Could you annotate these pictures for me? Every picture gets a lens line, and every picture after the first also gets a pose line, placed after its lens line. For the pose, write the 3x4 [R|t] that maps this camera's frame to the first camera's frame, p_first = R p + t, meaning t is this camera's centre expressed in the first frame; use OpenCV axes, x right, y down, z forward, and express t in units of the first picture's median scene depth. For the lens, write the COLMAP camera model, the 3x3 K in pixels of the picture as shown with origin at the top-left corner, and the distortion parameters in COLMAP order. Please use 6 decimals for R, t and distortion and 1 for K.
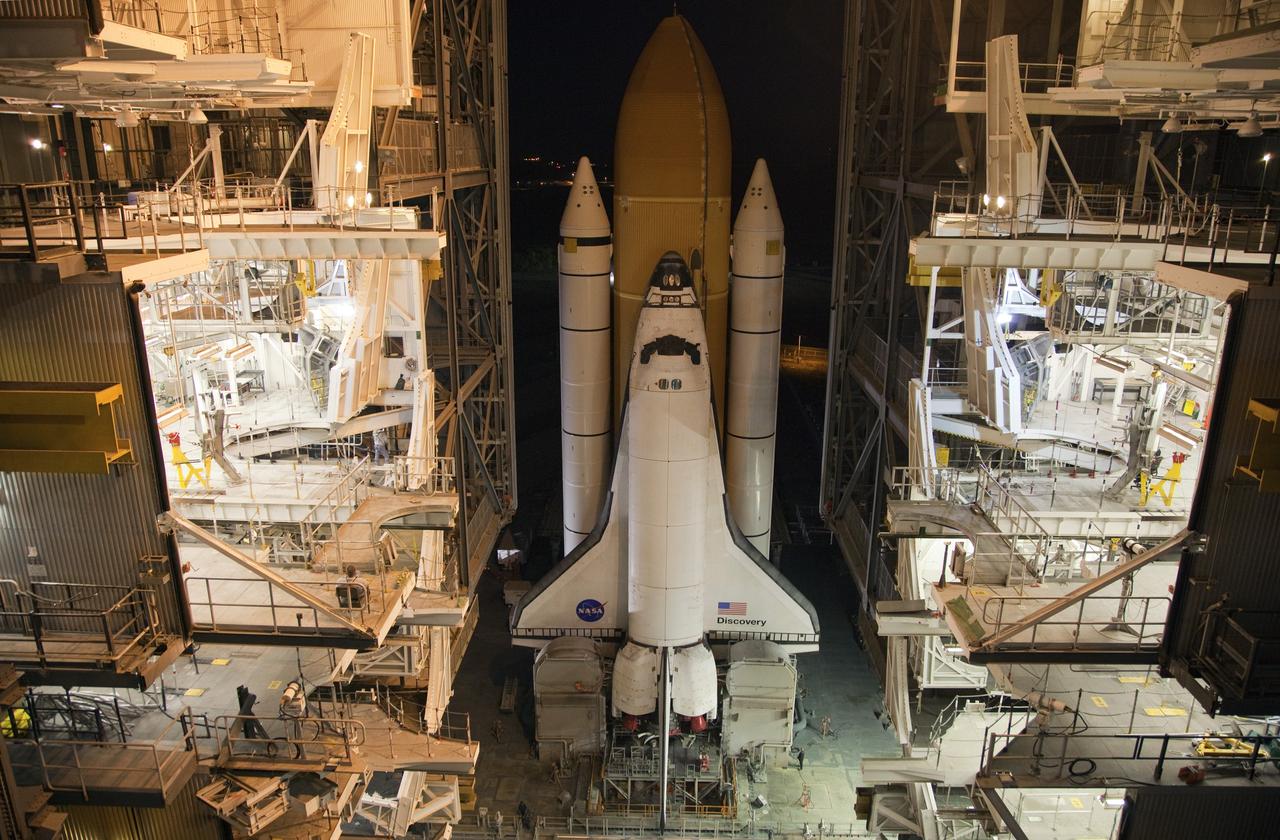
lens RADIAL K [[891.8, 0, 639.0], [0, 891.8, 416.4], [0, 0, 1]] dist [-0.062151, 0.021356]
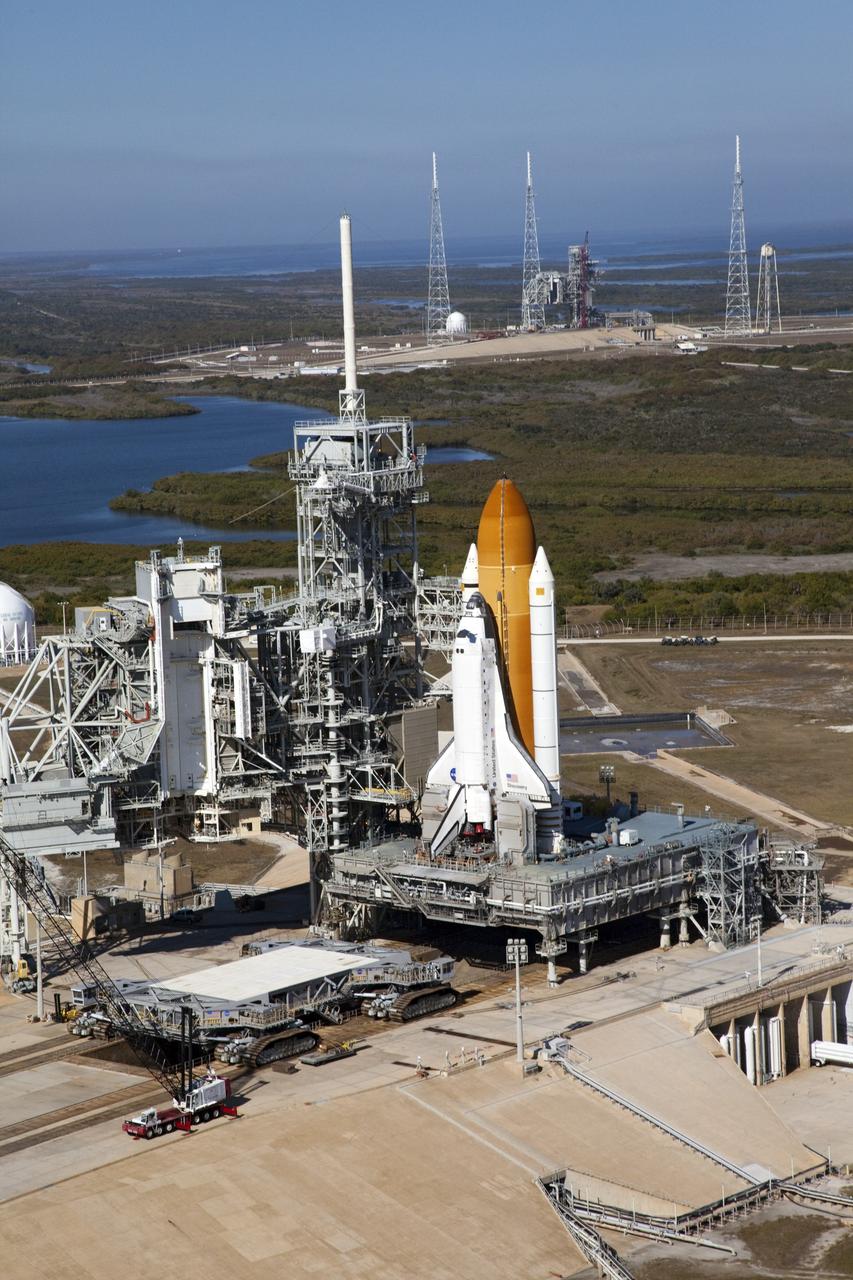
lens RADIAL K [[3344.2, 0, 440.1], [0, 3344.2, 628.4], [0, 0, 1]] dist [0.626445, 0.000000]
pose [[0.765302, 0.042733, -0.642251, 0.399131], [-0.141890, 0.984449, -0.103573, 0.058101], [0.627838, 0.170394, 0.759464, -0.400424]]
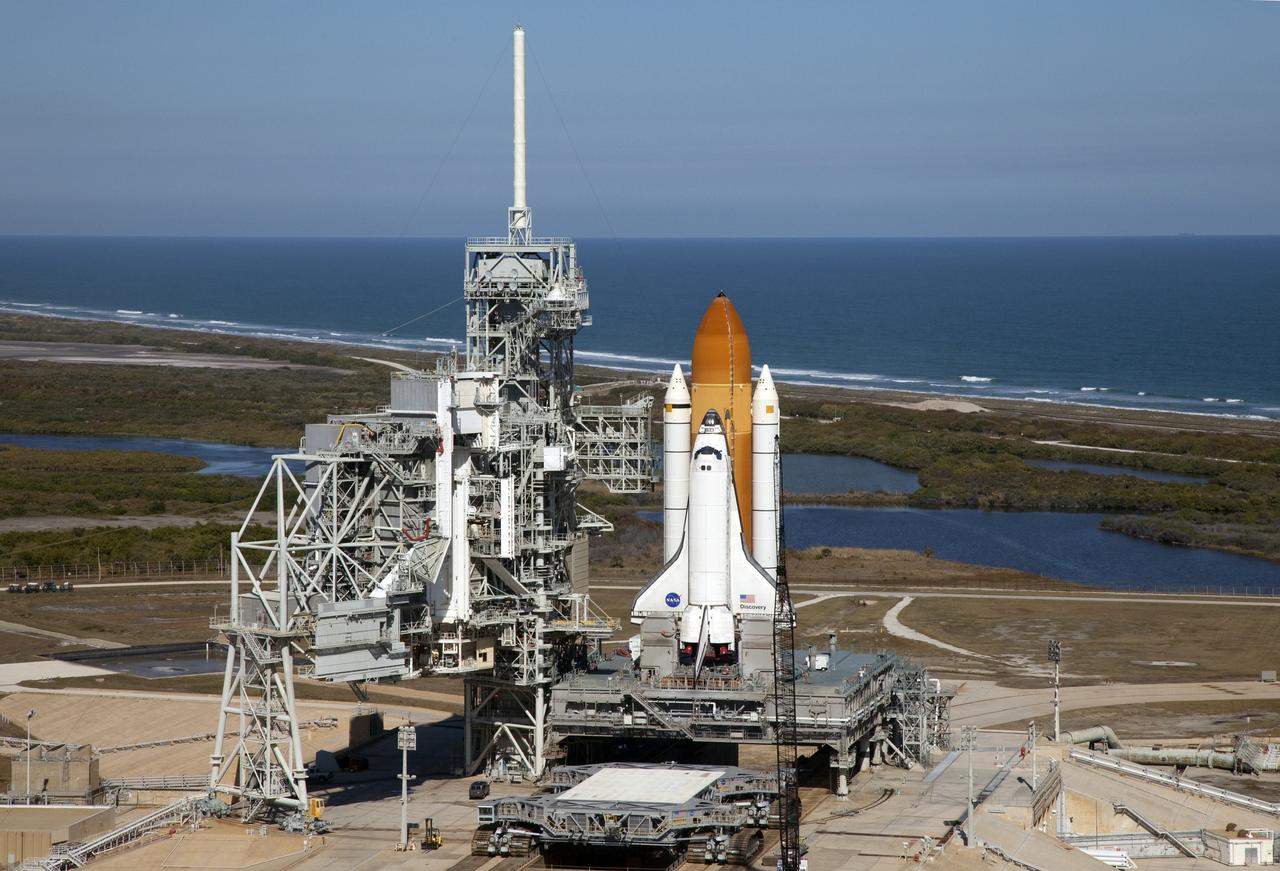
lens RADIAL K [[3828.6, 0, 663.0], [0, 3828.6, 392.6], [0, 0, 1]] dist [0.636845, 0.000000]
pose [[0.983373, 0.002589, -0.181581, 0.121575], [-0.046499, 0.970154, -0.237990, 0.150471], [0.175545, 0.242476, 0.954143, -0.595689]]
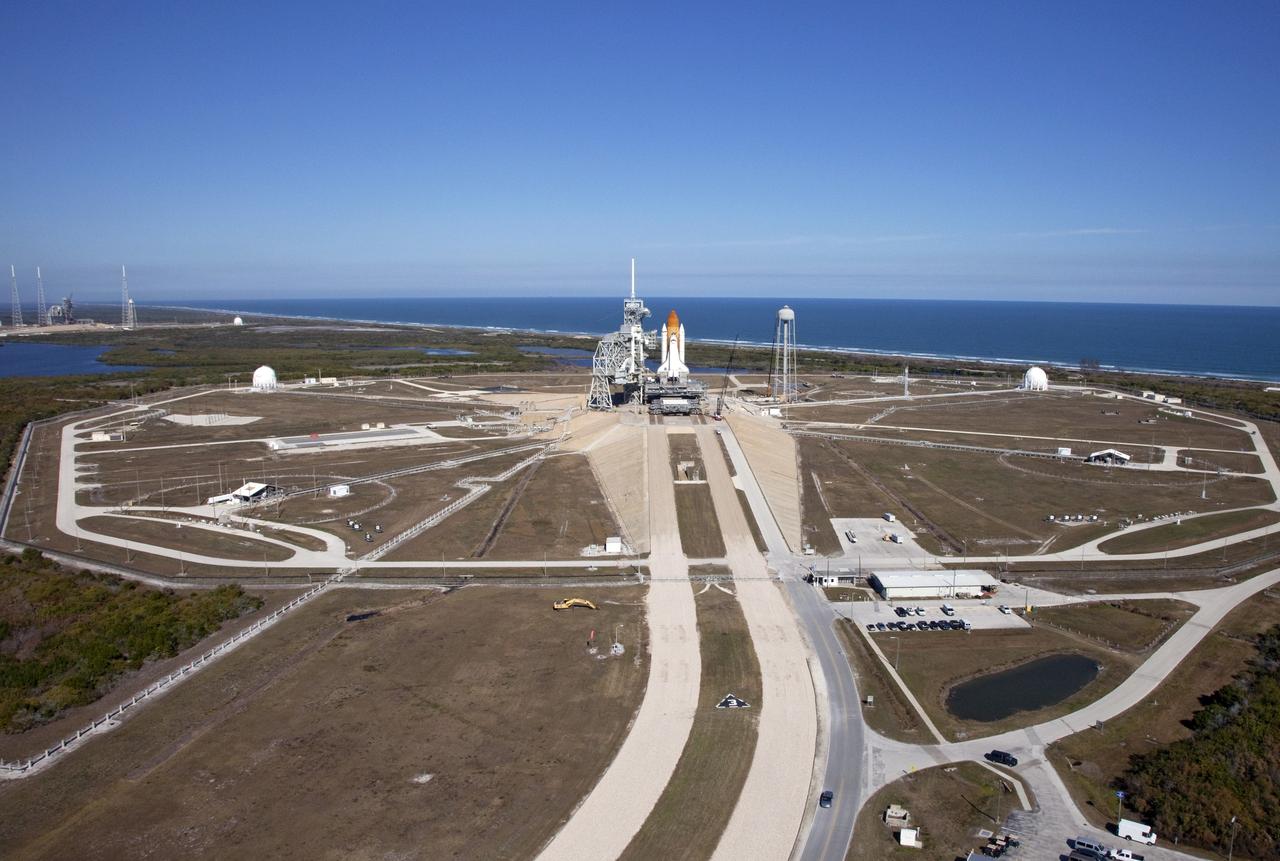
lens RADIAL K [[980.3, 0, 684.0], [0, 980.3, 413.6], [0, 0, 1]] dist [-0.046873, 0.001379]
pose [[0.997609, -0.013673, 0.067740, -0.051349], [0.024746, 0.985911, -0.165430, 0.217084], [-0.064524, 0.166711, 0.983892, -0.829751]]
